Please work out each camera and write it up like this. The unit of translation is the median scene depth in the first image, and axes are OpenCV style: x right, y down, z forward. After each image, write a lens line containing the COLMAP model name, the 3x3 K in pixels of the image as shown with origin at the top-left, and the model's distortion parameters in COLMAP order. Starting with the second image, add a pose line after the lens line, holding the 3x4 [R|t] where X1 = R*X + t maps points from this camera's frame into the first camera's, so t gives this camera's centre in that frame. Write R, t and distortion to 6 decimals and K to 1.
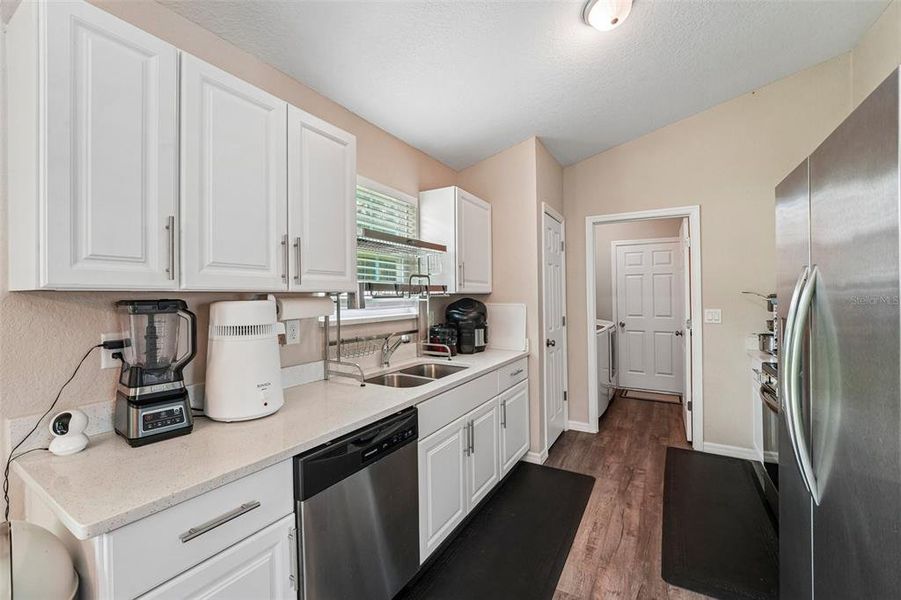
lens RADIAL K [[373.5, 0, 450.5], [0, 373.5, 300.0], [0, 0, 1]] dist [-0.011837, -0.000118]
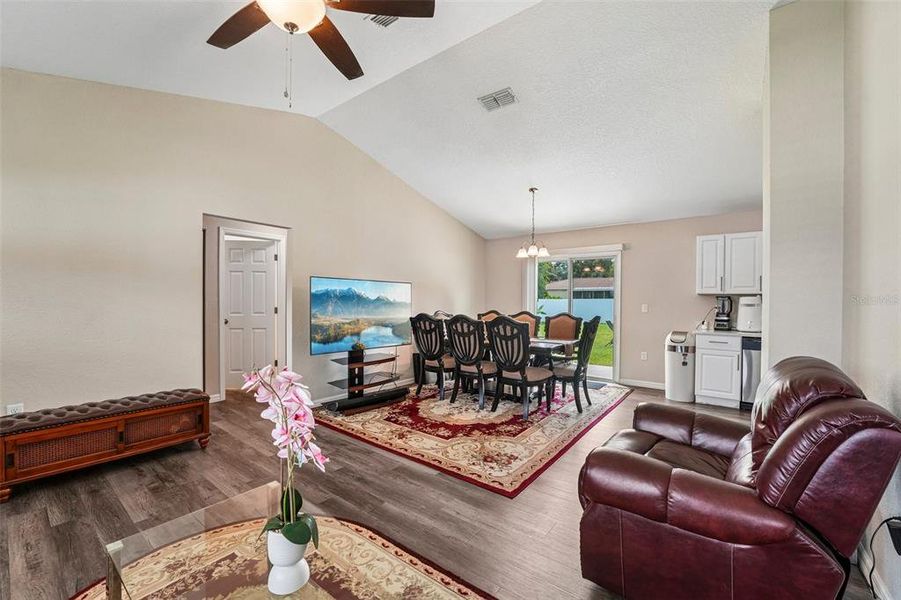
lens RADIAL K [[366.0, 0, 450.5], [0, 366.0, 300.0], [0, 0, 1]] dist [0.000308, 0.000009]
pose [[-0.128128, -0.006268, -0.991738, 3.030890], [-0.024706, 0.999690, -0.003127, 0.105627], [0.991450, 0.024101, -0.128243, -1.225689]]
